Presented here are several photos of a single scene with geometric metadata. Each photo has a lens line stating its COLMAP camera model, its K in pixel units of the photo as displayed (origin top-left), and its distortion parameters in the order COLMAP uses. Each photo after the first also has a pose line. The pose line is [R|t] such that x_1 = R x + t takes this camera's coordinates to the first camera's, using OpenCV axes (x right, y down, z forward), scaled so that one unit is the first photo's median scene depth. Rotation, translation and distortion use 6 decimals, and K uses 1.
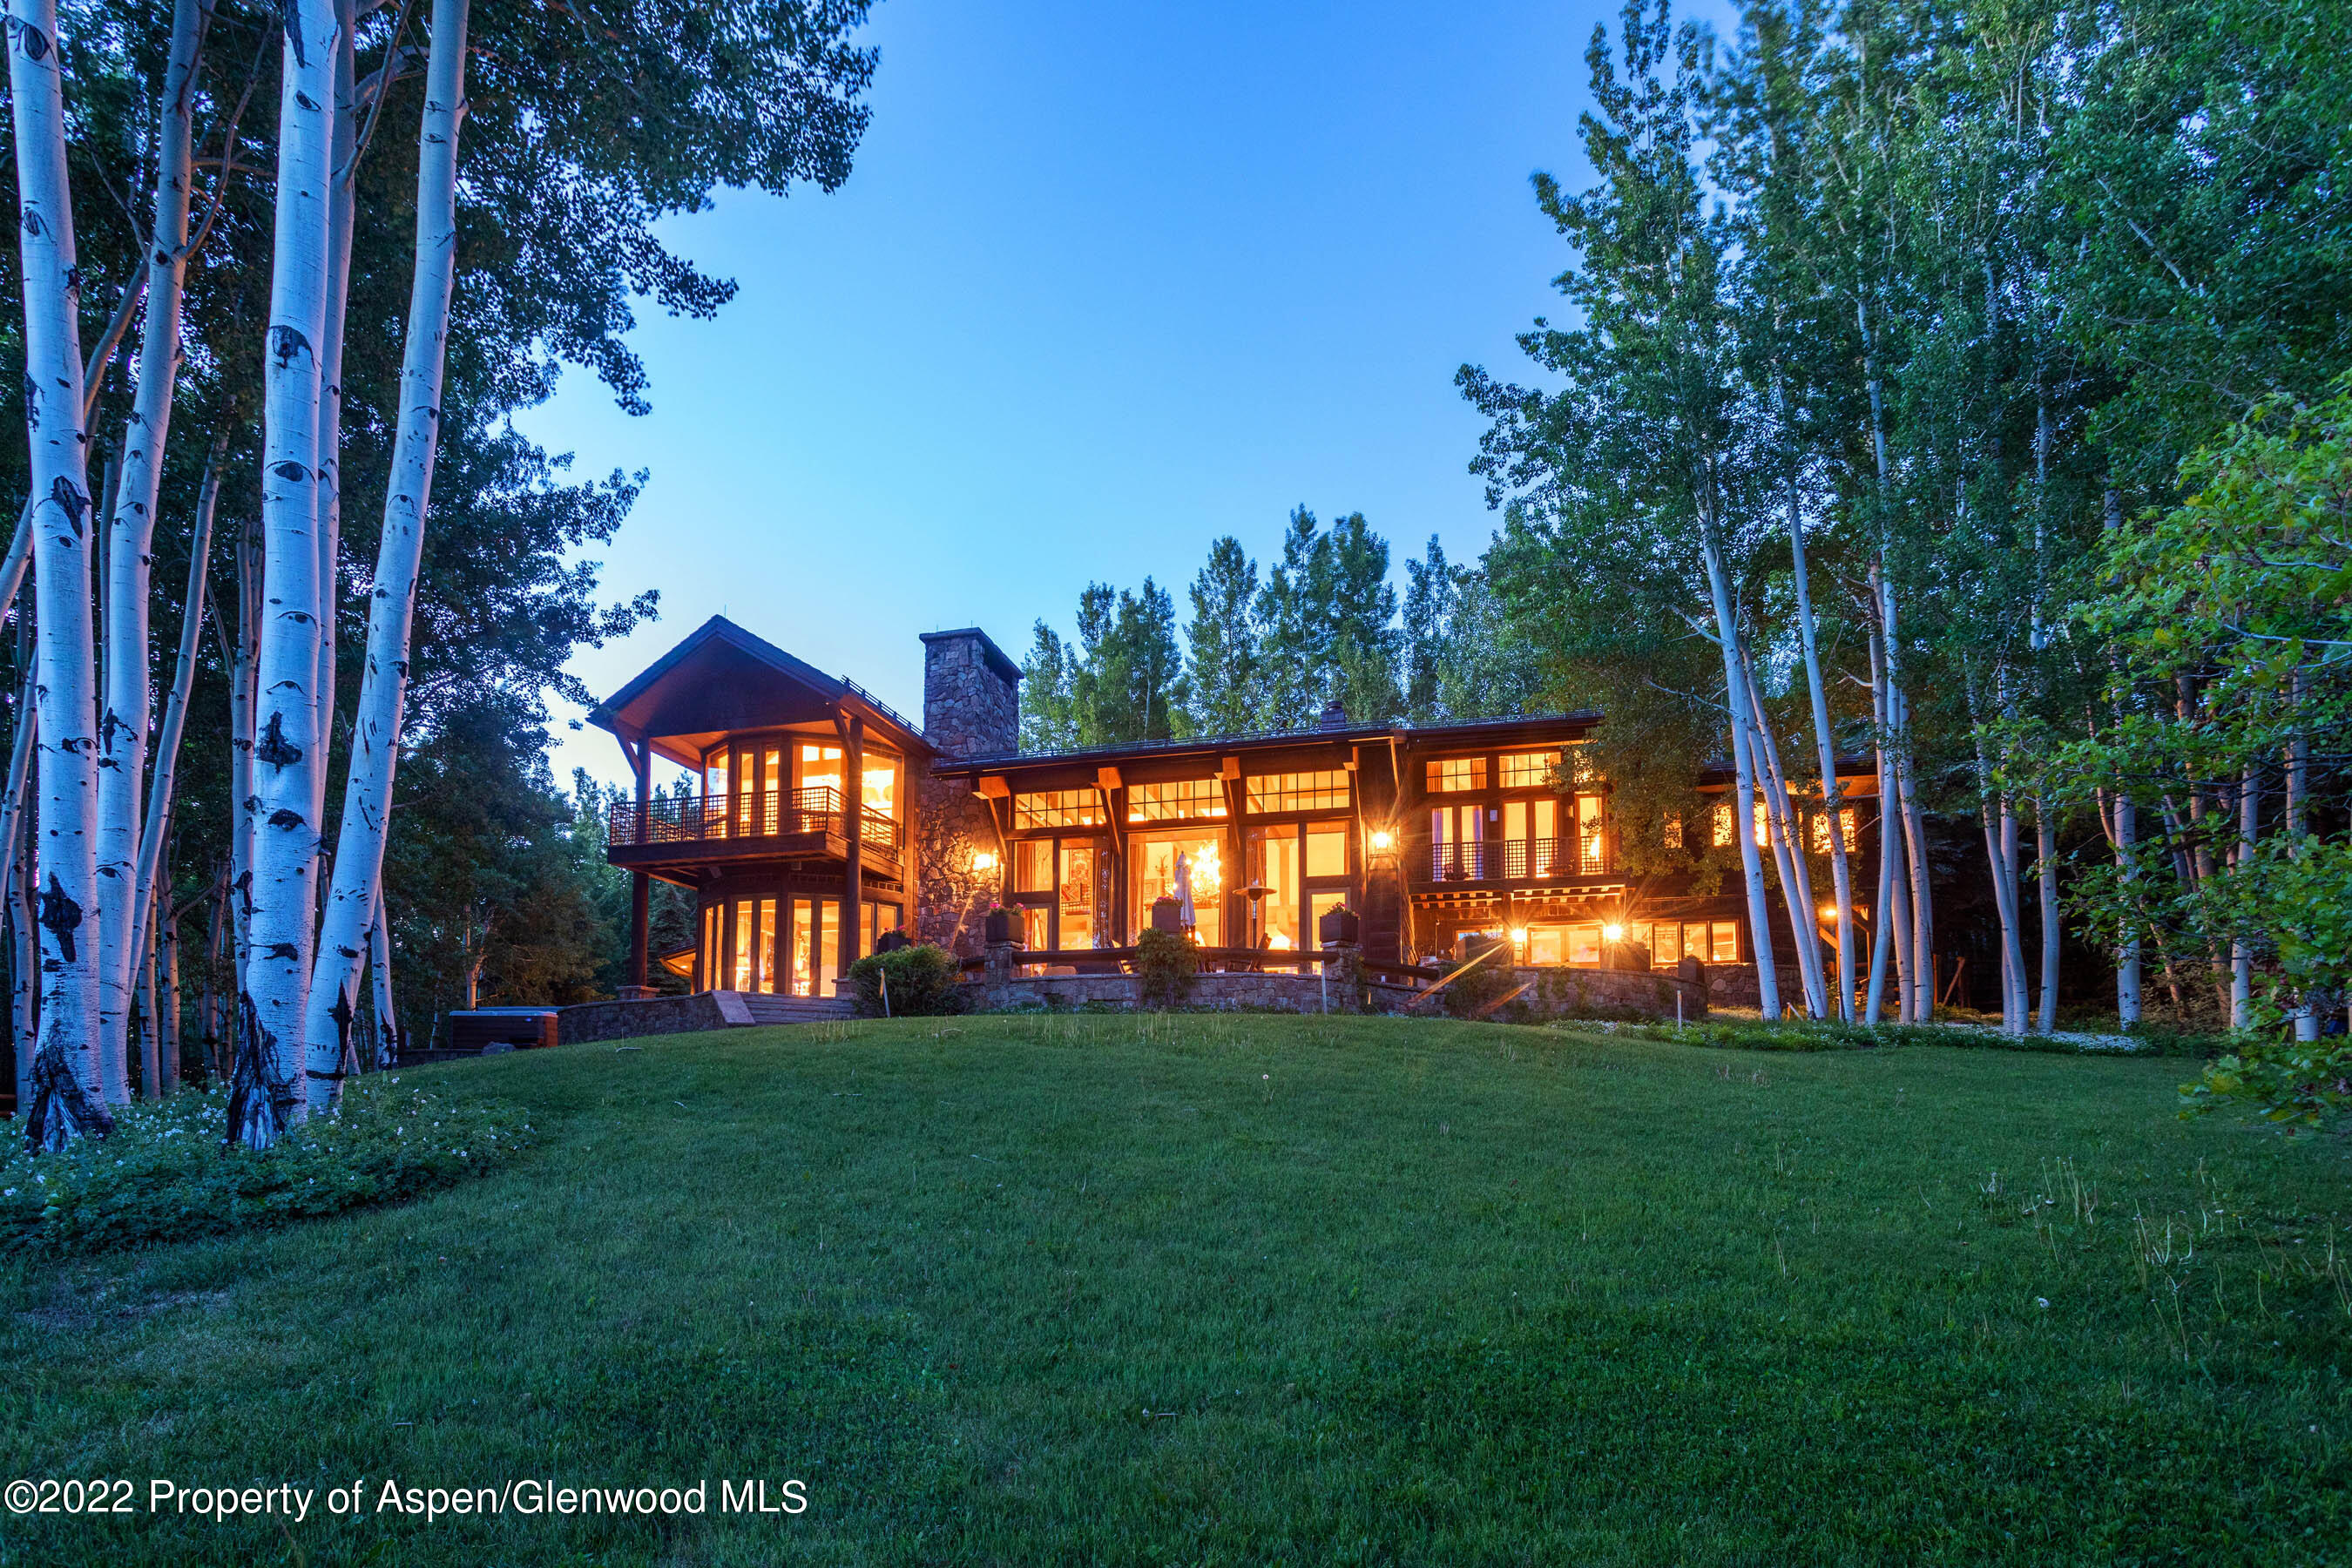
lens RADIAL K [[1162.0, 0, 1176.0], [0, 1162.0, 784.0], [0, 0, 1]] dist [-0.001814, 0.000763]
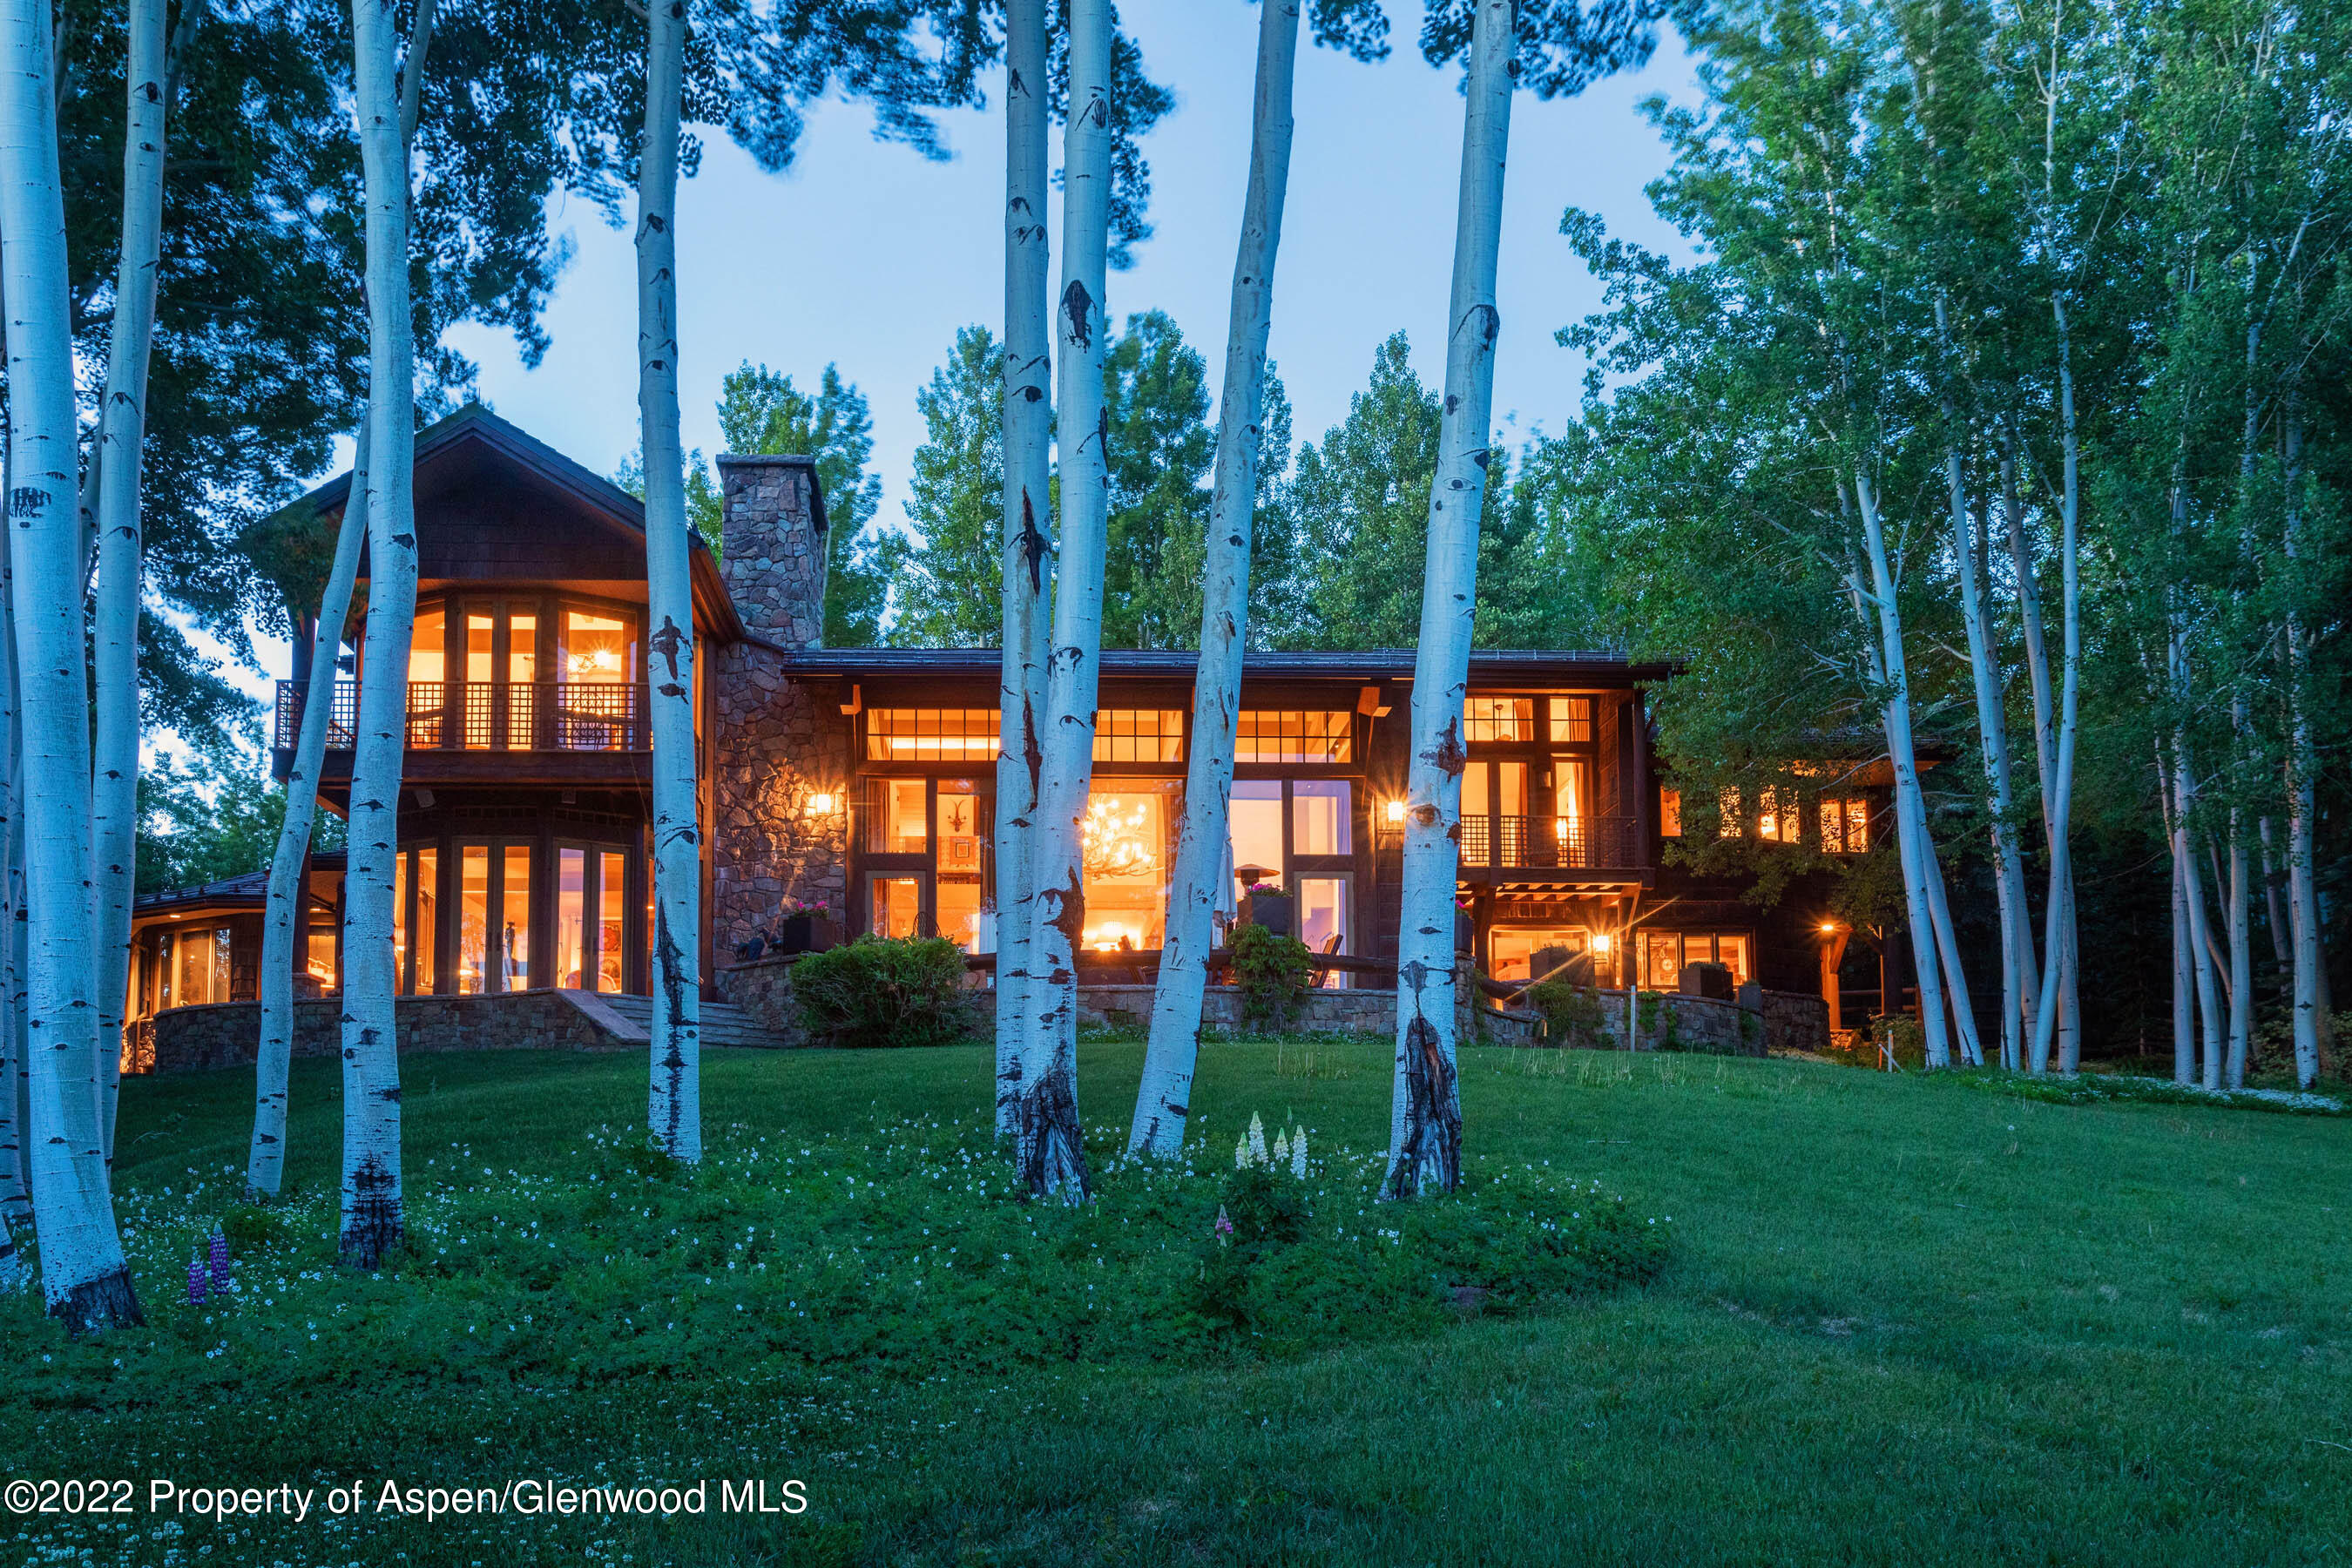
lens RADIAL K [[1775.2, 0, 1175.6], [0, 1775.2, 630.3], [0, 0, 1]] dist [0.006959, -0.001021]
pose [[0.959943, 0.086715, 0.266438, -0.261820], [-0.079164, 0.996099, -0.038973, -0.011057], [-0.268778, 0.016319, 0.963064, -0.059022]]
